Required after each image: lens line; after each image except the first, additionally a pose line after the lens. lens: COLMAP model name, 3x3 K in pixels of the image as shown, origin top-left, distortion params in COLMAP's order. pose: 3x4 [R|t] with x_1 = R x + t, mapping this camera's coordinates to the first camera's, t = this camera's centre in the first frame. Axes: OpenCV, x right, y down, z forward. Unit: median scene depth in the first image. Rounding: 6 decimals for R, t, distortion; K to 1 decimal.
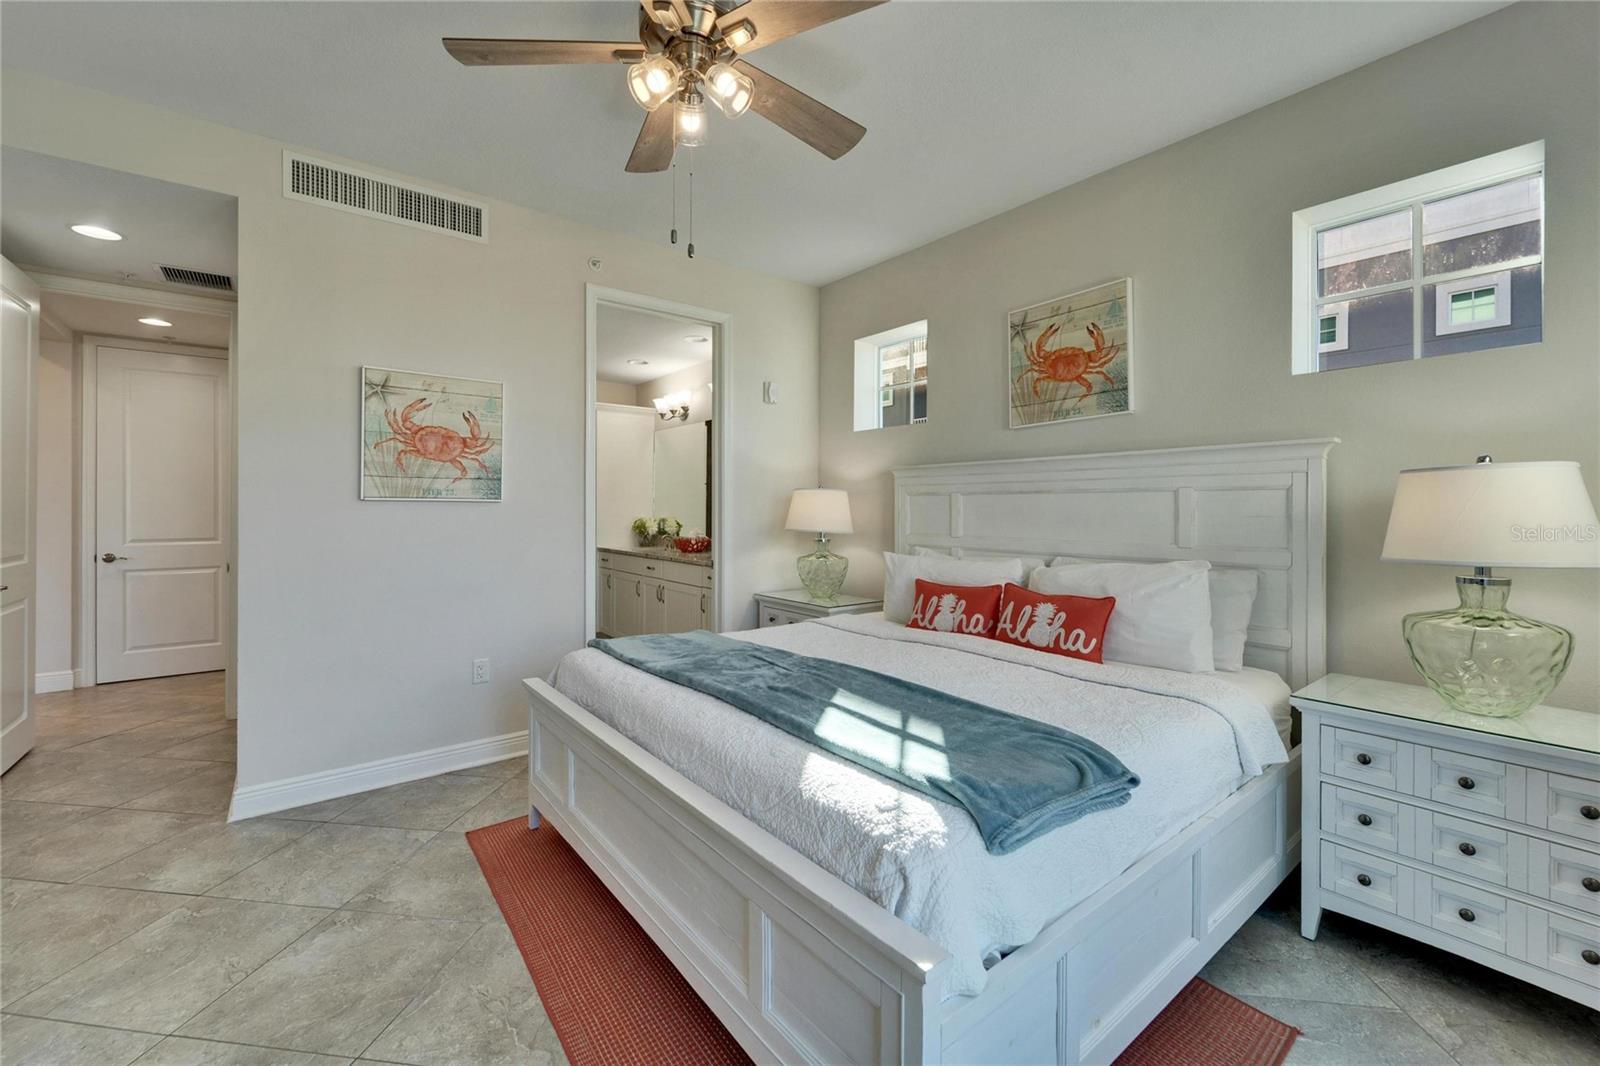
lens RADIAL K [[641.4, 0, 785.7], [0, 641.4, 507.8], [0, 0, 1]] dist [-0.000481, -0.000065]
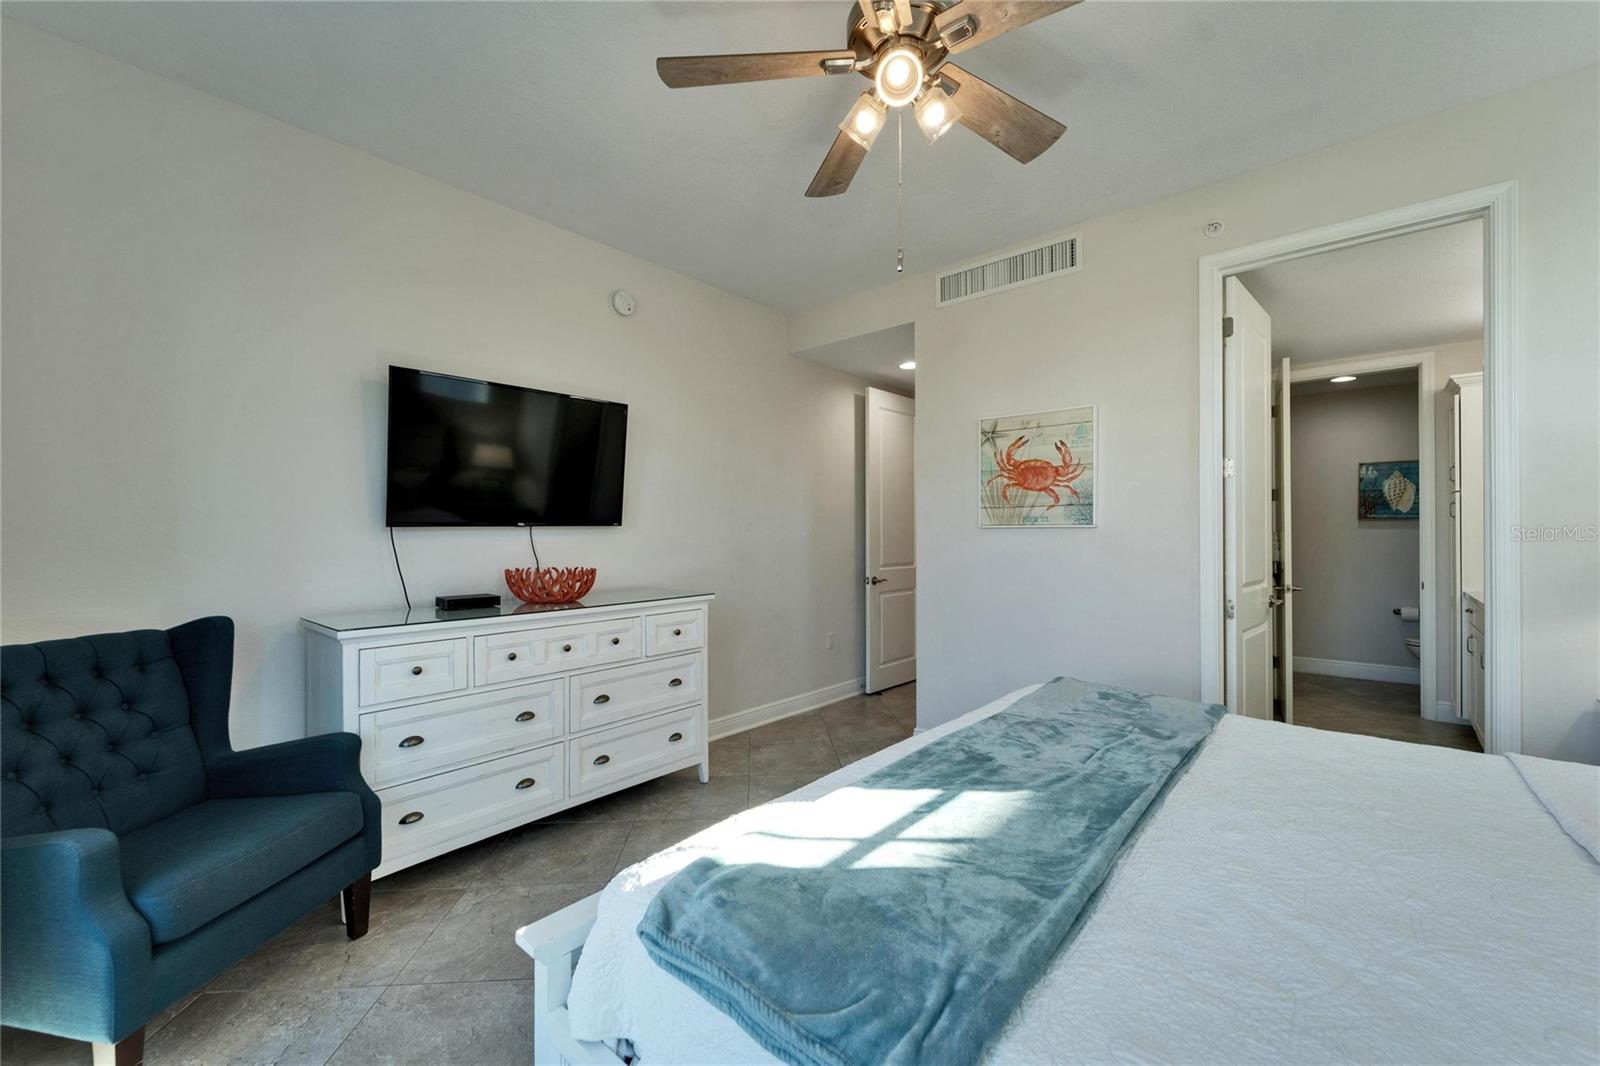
lens RADIAL K [[641.4, 0, 800.8], [0, 641.4, 536.8], [0, 0, 1]] dist [-0.000481, -0.000065]
pose [[0.200089, -0.000699, -0.979778, 0.439719], [0.004081, 0.999992, 0.000120, 0.003156], [0.979769, -0.004023, 0.200090, 0.381705]]
